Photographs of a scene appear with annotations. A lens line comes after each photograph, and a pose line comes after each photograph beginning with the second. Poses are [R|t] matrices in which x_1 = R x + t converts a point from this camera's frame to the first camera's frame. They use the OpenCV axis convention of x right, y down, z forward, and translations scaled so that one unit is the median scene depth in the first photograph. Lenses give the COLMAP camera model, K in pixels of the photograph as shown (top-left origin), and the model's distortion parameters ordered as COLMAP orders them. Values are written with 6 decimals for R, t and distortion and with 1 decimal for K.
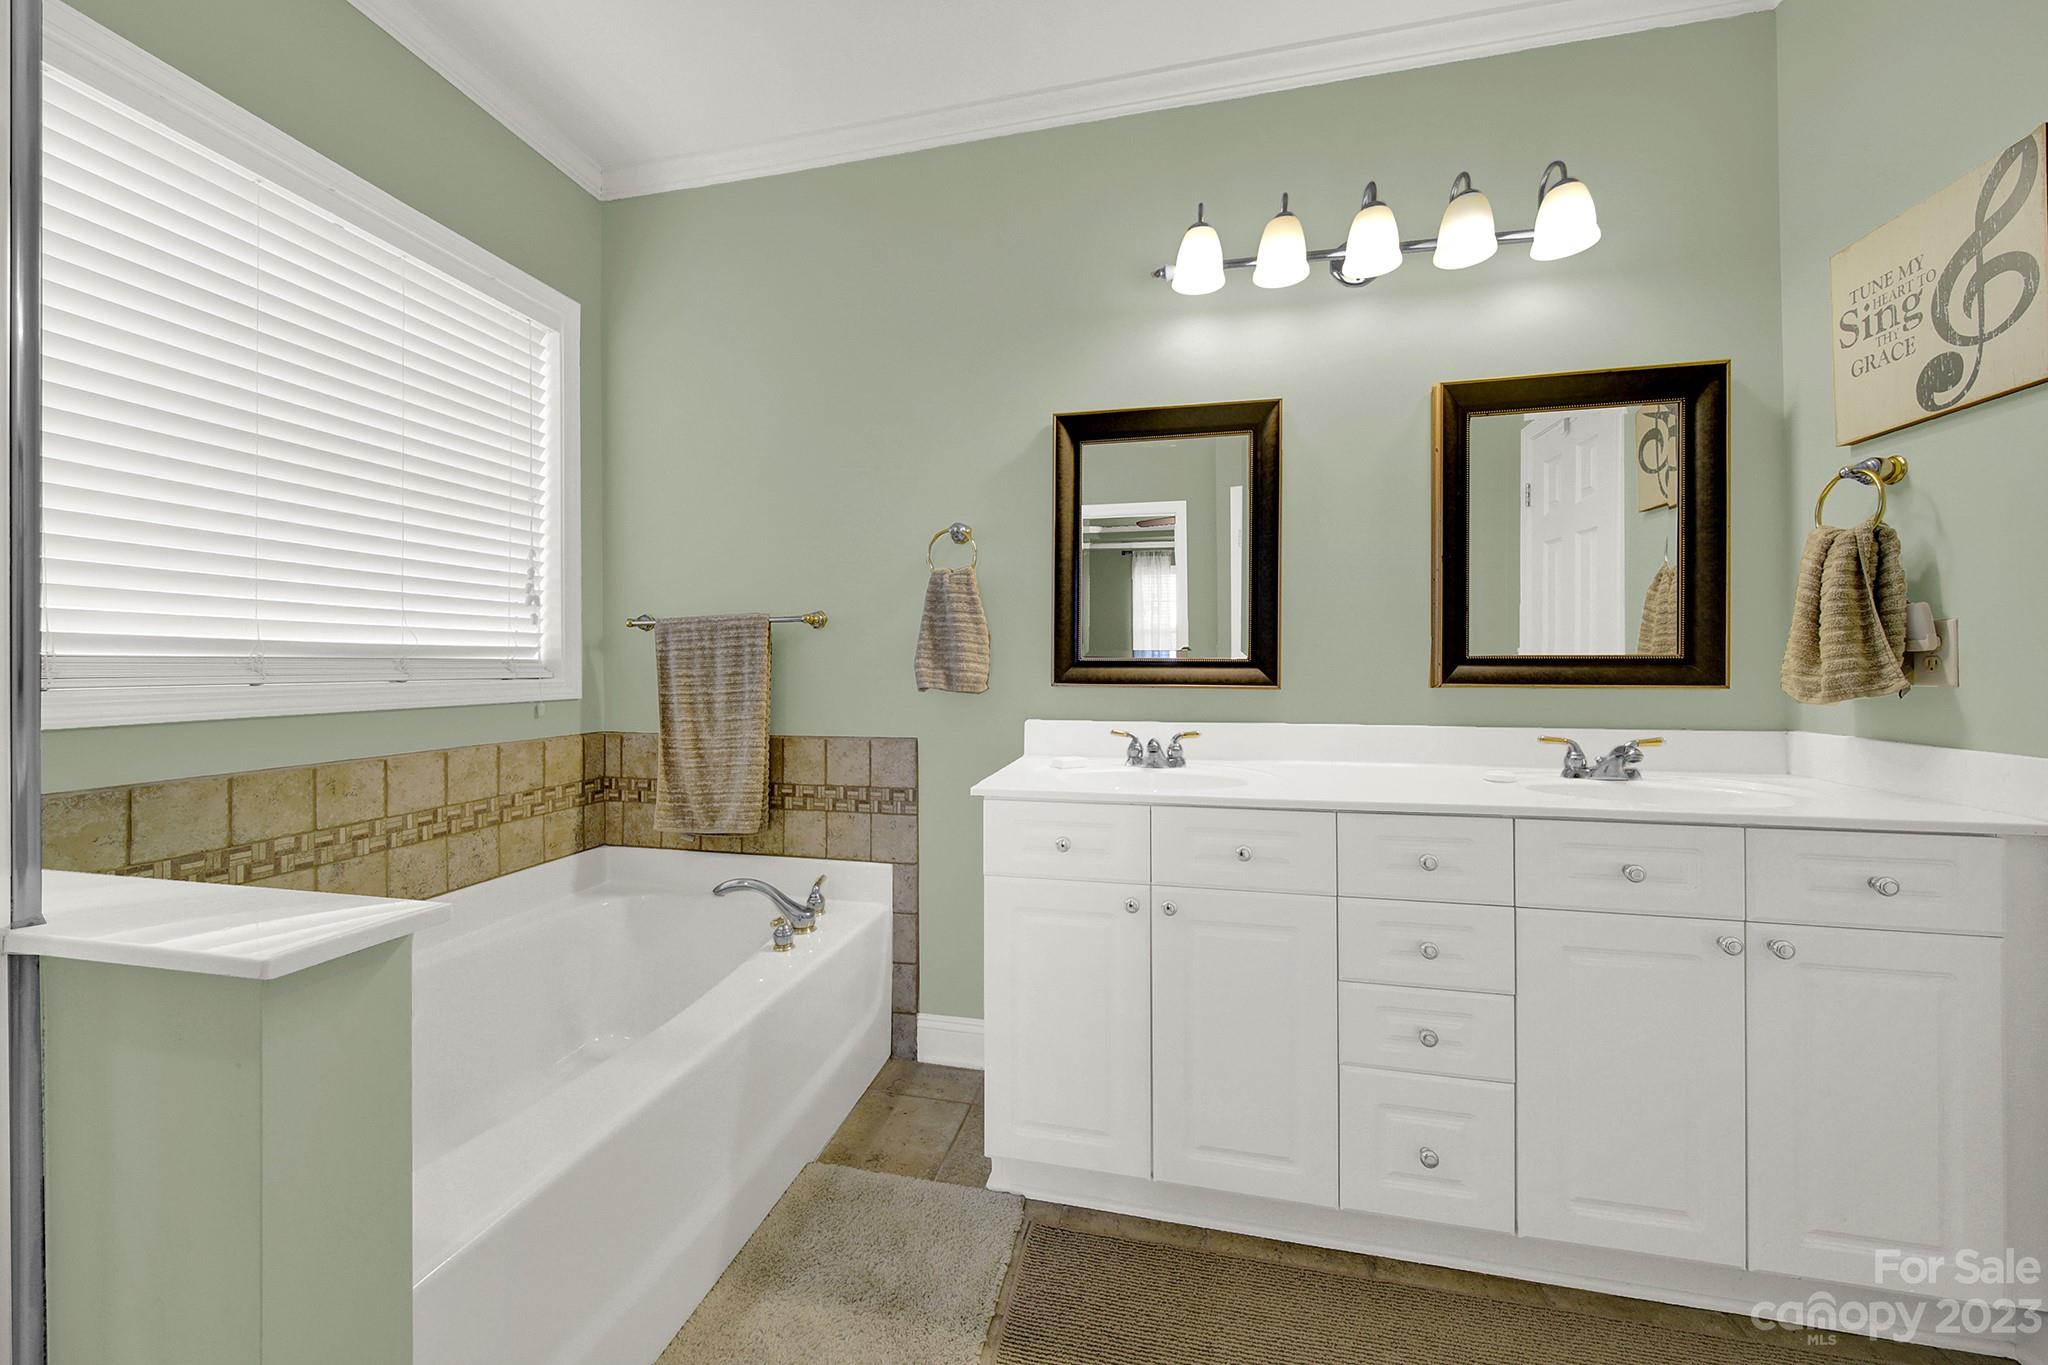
lens RADIAL K [[760.8, 0, 1024.6], [0, 760.8, 665.5], [0, 0, 1]] dist [0.002776, -0.000425]
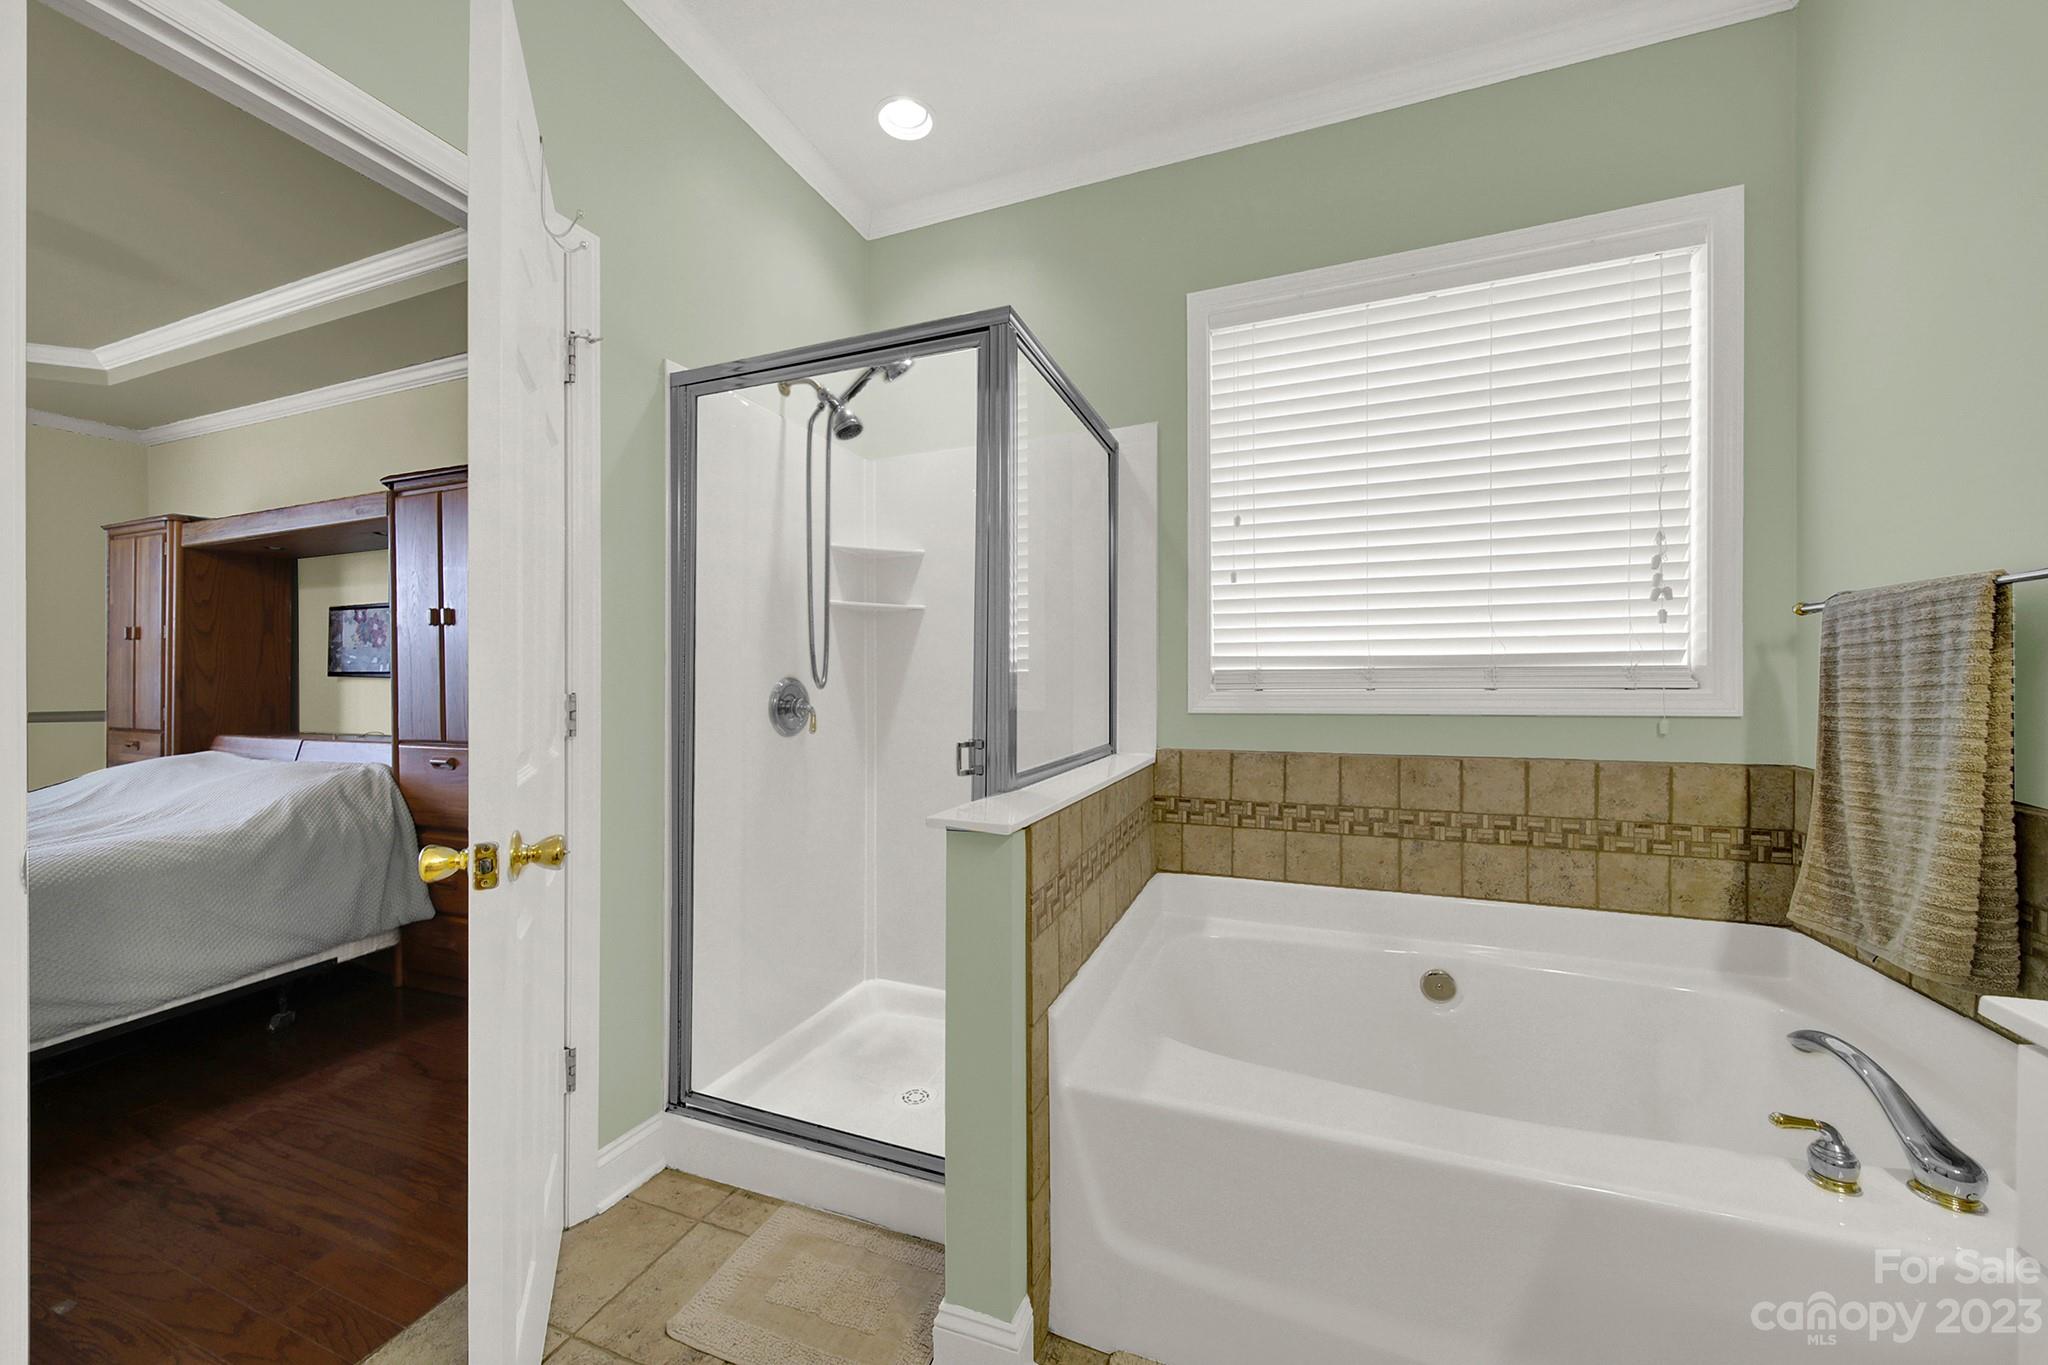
lens RADIAL K [[760.8, 0, 1023.9], [0, 760.8, 684.1], [0, 0, 1]] dist [0.002776, -0.000425]
pose [[-0.165447, 0.008690, -0.986180, 0.286937], [0.004915, 0.999956, 0.007987, 0.002225], [0.986206, -0.003526, -0.165483, 0.462972]]
